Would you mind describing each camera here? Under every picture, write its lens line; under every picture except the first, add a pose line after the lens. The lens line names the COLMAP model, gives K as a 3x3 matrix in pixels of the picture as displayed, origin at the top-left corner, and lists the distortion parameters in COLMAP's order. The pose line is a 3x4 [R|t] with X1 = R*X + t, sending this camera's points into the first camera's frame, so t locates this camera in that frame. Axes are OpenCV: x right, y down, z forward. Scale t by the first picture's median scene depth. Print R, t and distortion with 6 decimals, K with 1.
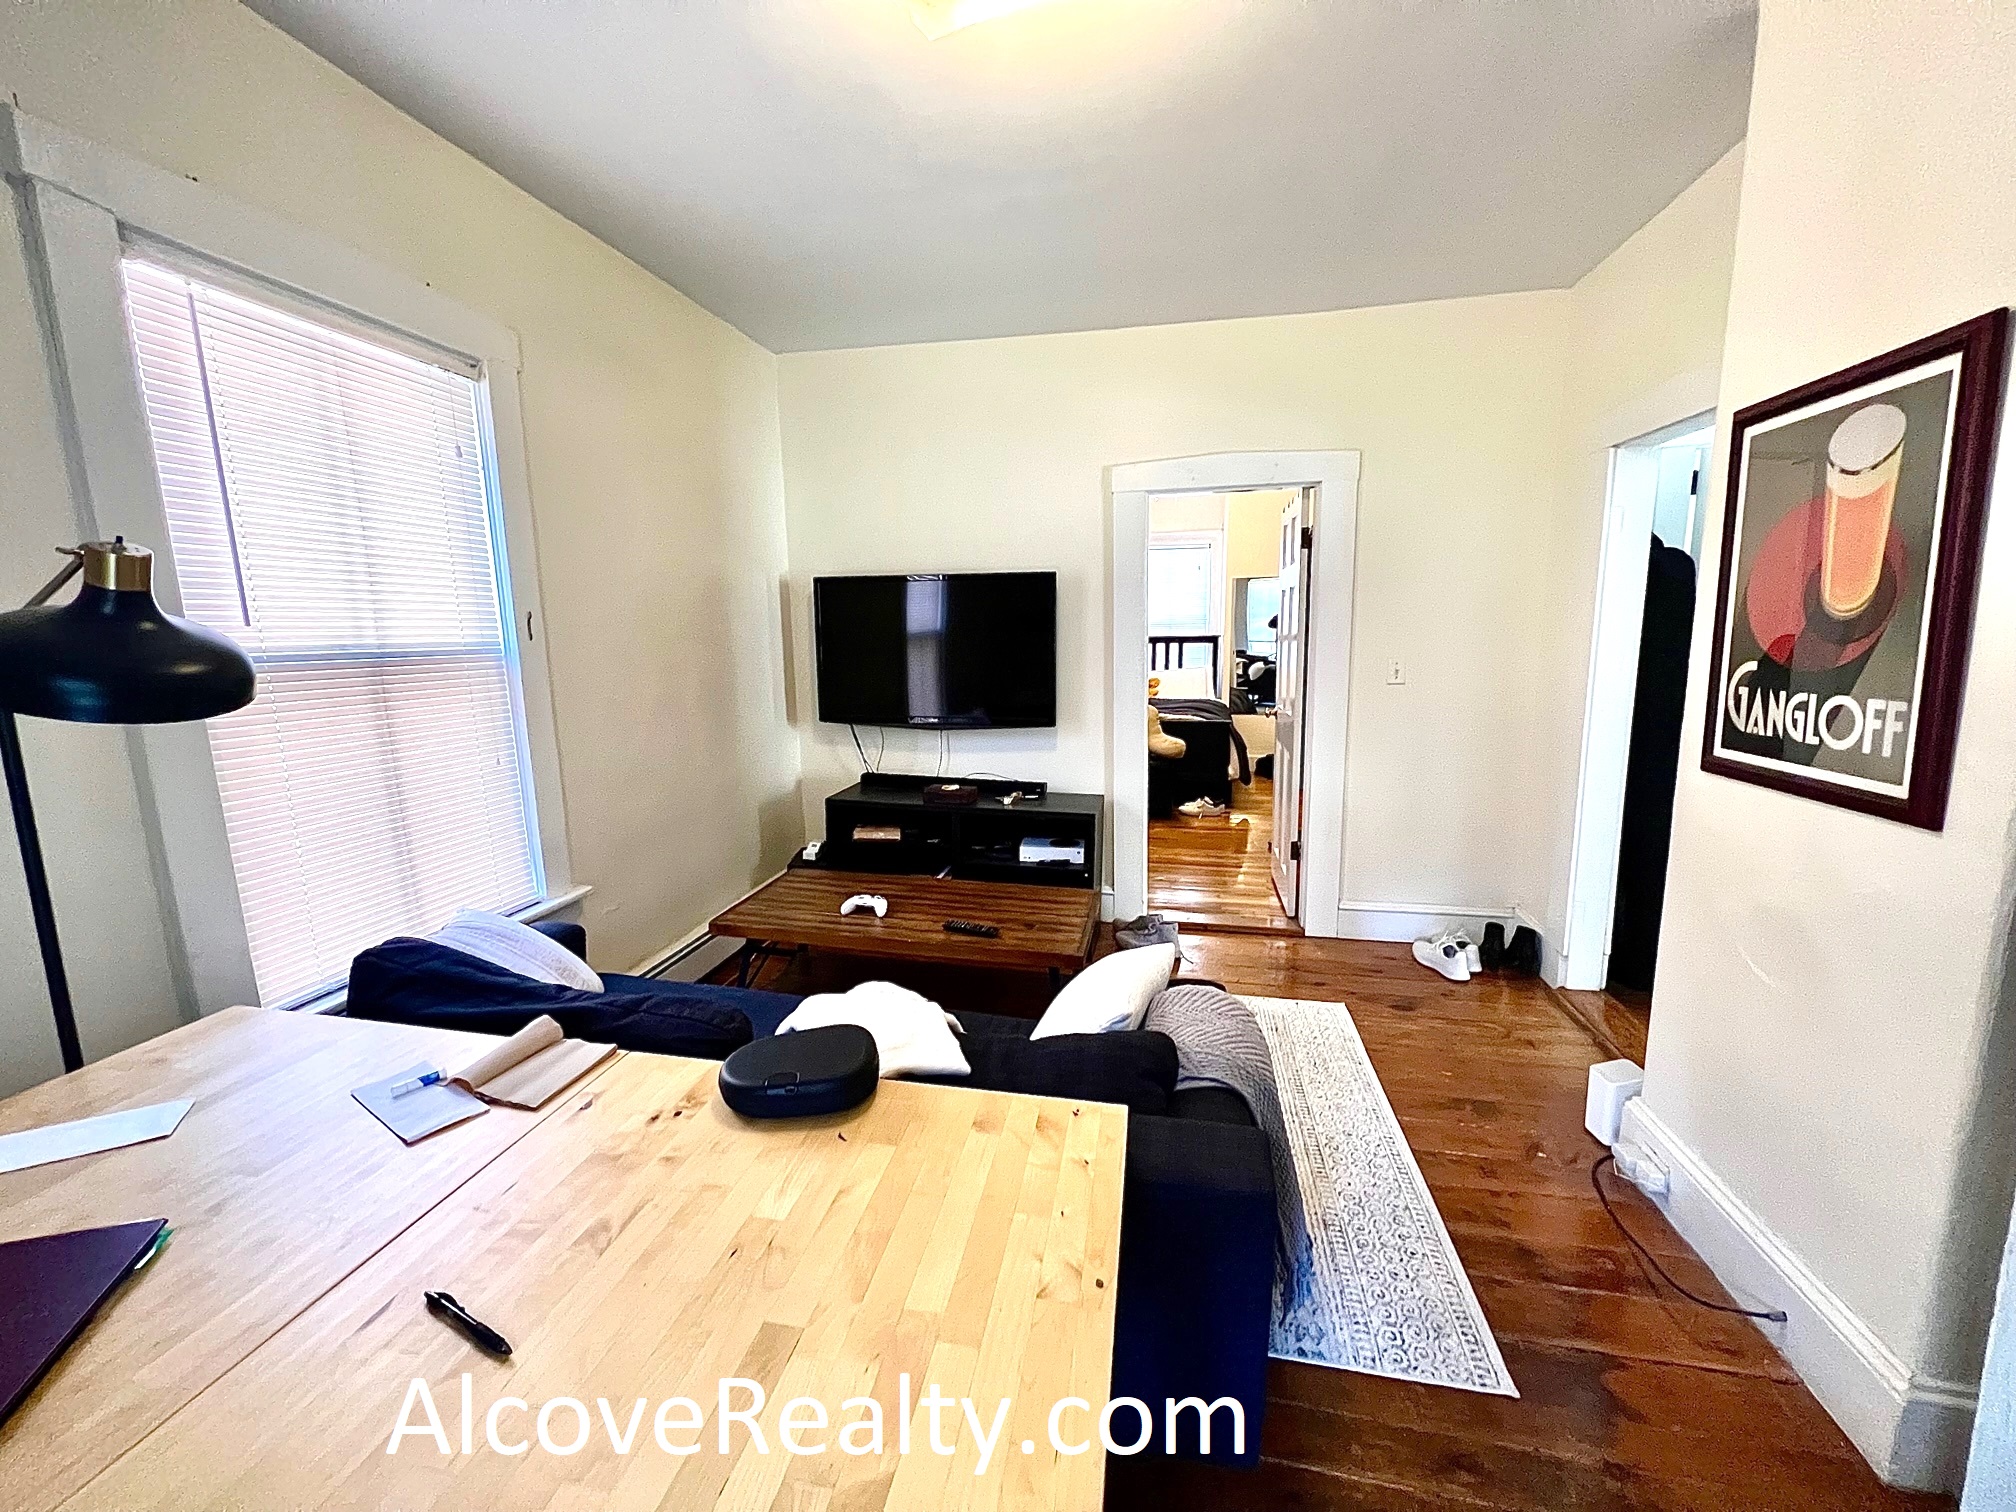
lens RADIAL K [[804.1, 0, 1000.5], [0, 804.1, 746.0], [0, 0, 1]] dist [-0.001215, -0.000099]
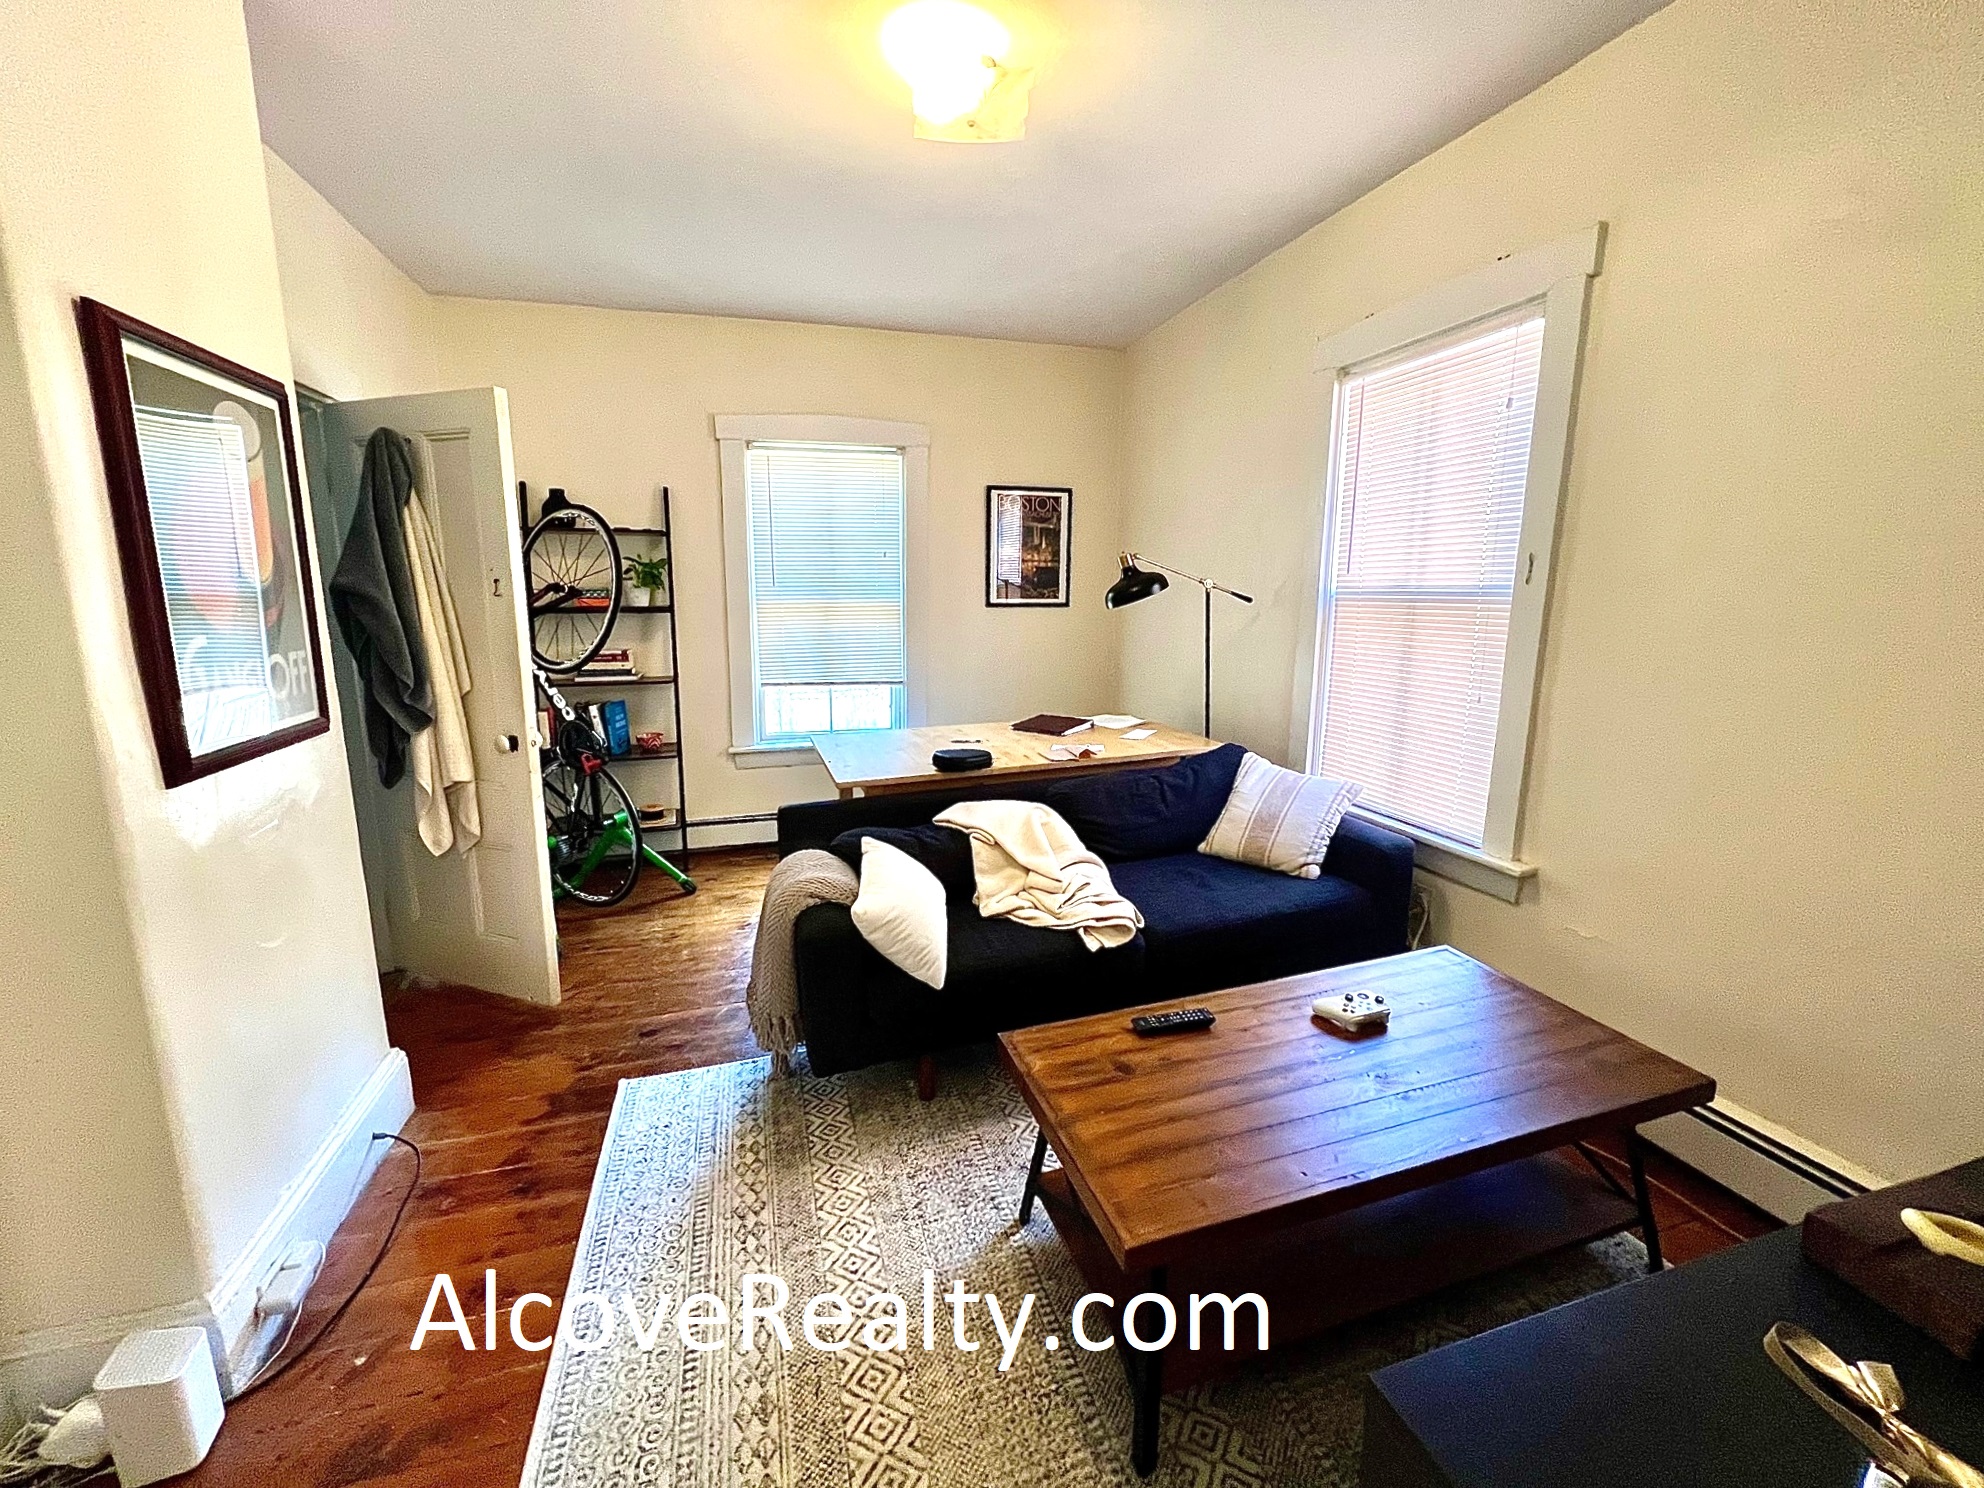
lens RADIAL K [[800.6, 0, 992.0], [0, 800.6, 744.0], [0, 0, 1]] dist [-0.000132, -0.000024]
pose [[-0.870738, 0.113010, -0.478586, 0.517492], [-0.050756, 0.947382, 0.316055, -0.266171], [0.489121, 0.299492, -0.819186, 1.845302]]
